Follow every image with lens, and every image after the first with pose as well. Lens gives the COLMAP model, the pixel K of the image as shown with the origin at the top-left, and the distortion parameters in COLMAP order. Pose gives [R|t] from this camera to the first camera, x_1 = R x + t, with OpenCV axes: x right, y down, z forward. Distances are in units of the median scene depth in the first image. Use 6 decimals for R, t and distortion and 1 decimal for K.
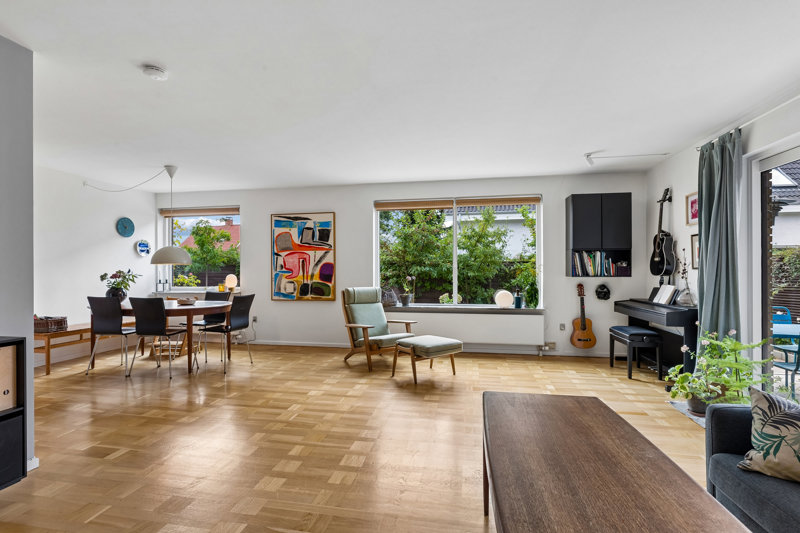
lens RADIAL K [[398.3, 0, 400.0], [0, 398.3, 266.5], [0, 0, 1]] dist [-0.000987, -0.000115]
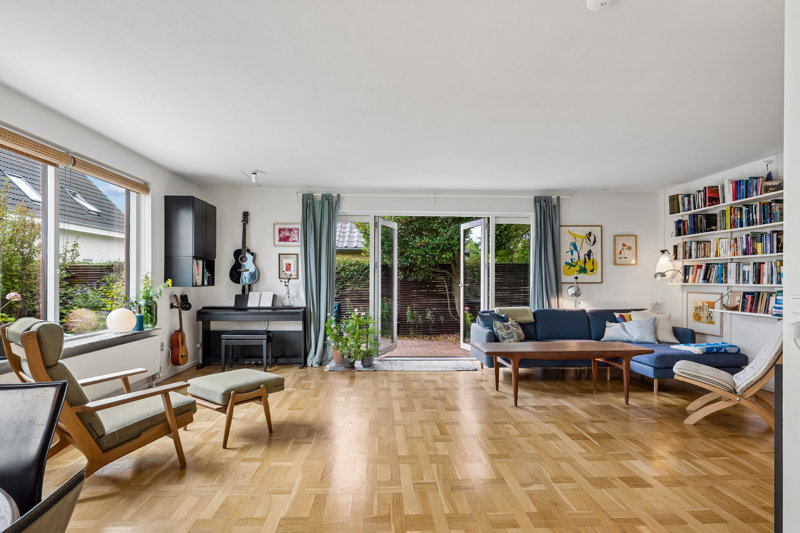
lens RADIAL K [[460.8, 0, 400.0], [0, 460.8, 266.5], [0, 0, 1]] dist [0.001546, 0.000345]
pose [[-0.219709, 0.025247, 0.975239, -0.642786], [-0.009849, 0.999557, -0.028095, 0.004442], [-0.975516, -0.015778, -0.219363, 0.723811]]
